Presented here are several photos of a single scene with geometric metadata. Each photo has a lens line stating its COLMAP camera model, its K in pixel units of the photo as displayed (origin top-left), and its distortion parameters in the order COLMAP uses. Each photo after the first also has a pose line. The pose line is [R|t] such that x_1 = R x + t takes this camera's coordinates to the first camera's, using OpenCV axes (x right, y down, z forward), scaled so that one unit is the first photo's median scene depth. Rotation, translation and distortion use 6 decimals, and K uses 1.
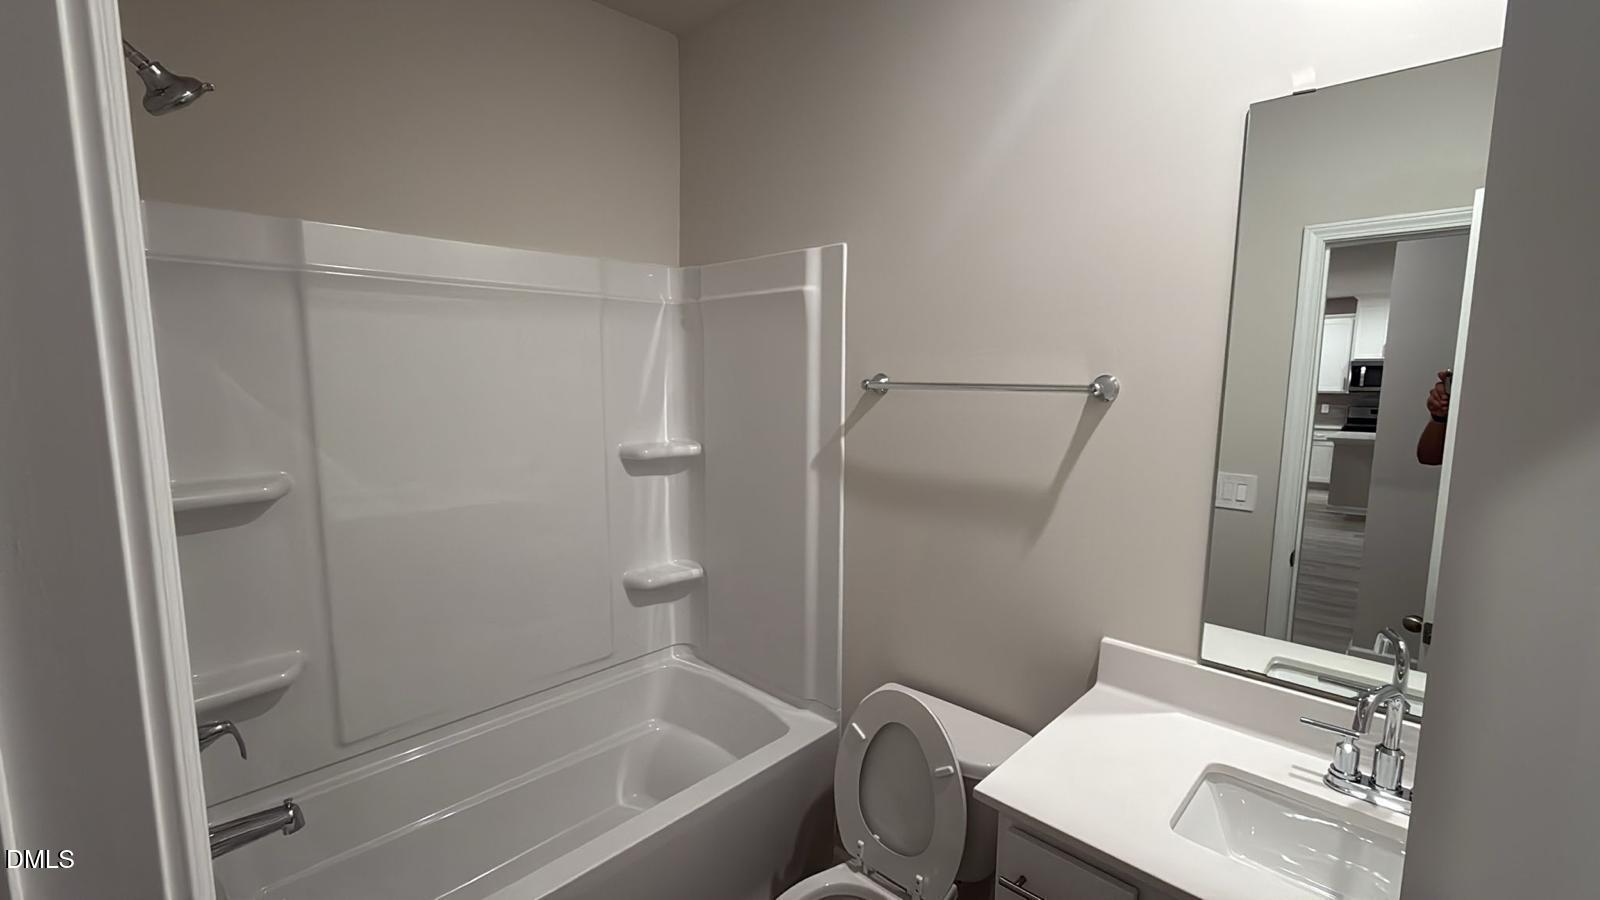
lens RADIAL K [[667.7, 0, 800.7], [0, 667.7, 455.9], [0, 0, 1]] dist [0.000854, -0.000185]
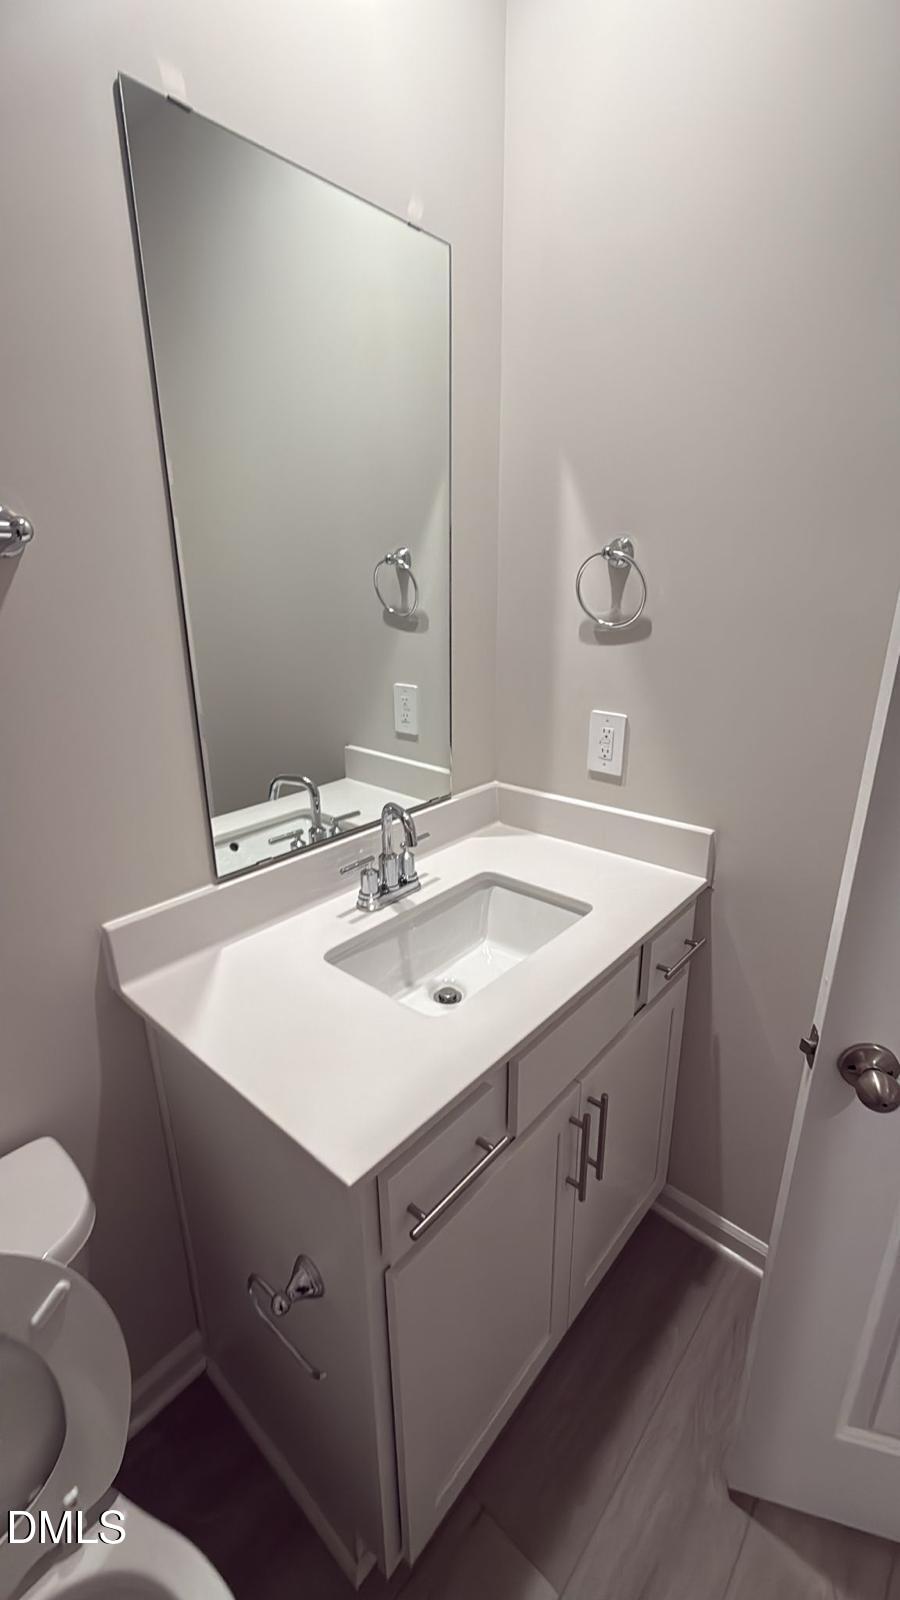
lens RADIAL K [[667.7, 0, 447.4], [0, 667.7, 804.9], [0, 0, 1]] dist [0.000854, -0.000185]
pose [[-0.049504, -0.321994, 0.945447, -0.190574], [0.135731, 0.935656, 0.325767, -0.018278], [-0.989508, 0.144454, -0.002614, 0.741429]]
